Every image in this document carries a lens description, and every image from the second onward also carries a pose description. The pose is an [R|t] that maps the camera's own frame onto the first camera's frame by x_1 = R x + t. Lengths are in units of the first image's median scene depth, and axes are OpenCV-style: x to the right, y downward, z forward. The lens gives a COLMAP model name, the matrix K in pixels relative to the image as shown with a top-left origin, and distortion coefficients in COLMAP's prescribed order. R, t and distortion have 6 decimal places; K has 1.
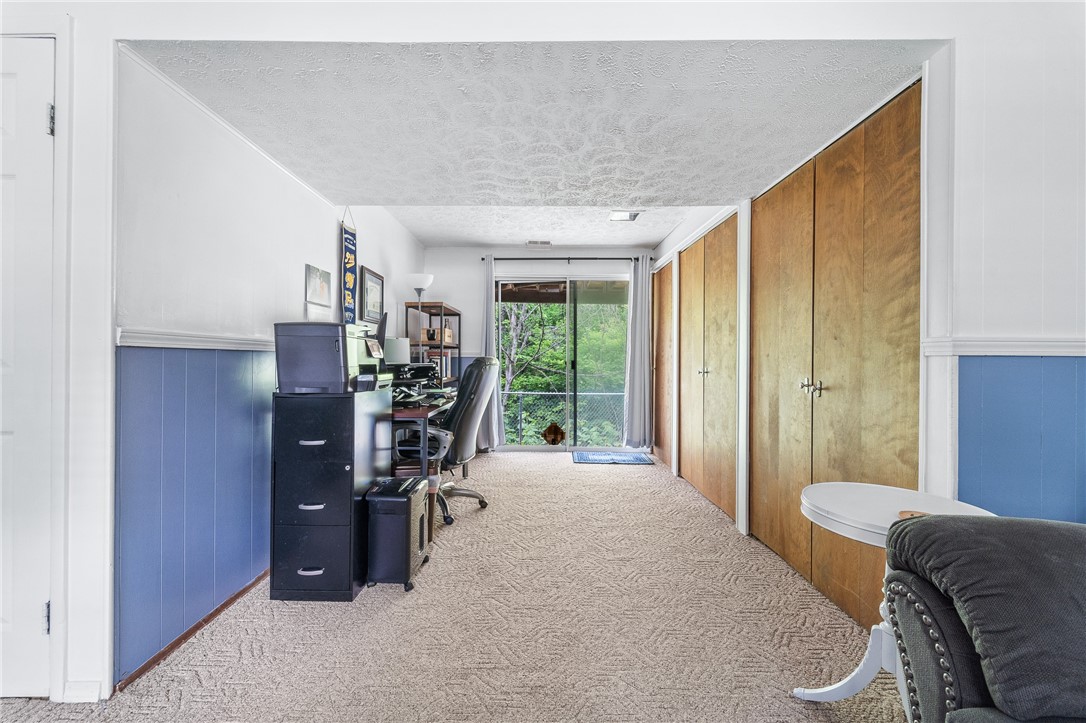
lens RADIAL K [[441.1, 0, 536.3], [0, 441.1, 357.4], [0, 0, 1]] dist [0.000696, -0.000701]
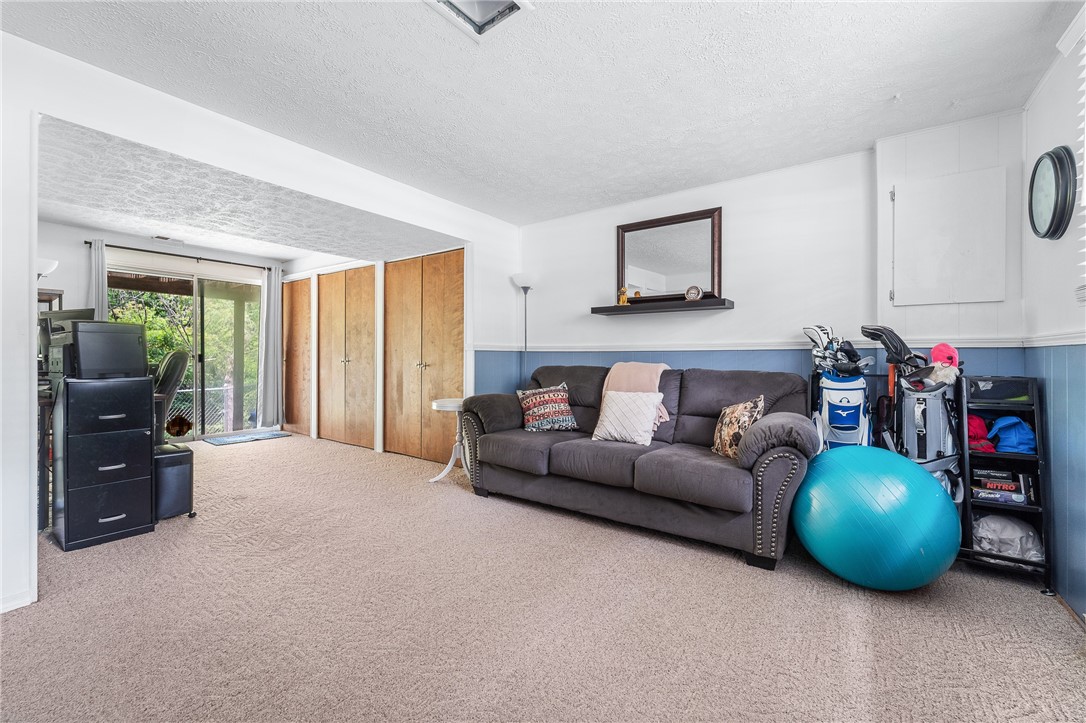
lens RADIAL K [[441.1, 0, 536.3], [0, 441.1, 357.4], [0, 0, 1]] dist [0.000696, -0.000701]
pose [[0.582364, -0.007745, 0.812891, -0.653473], [-0.001058, 0.999947, 0.010284, 0.006584], [-0.812927, -0.006849, 0.582325, -0.573168]]
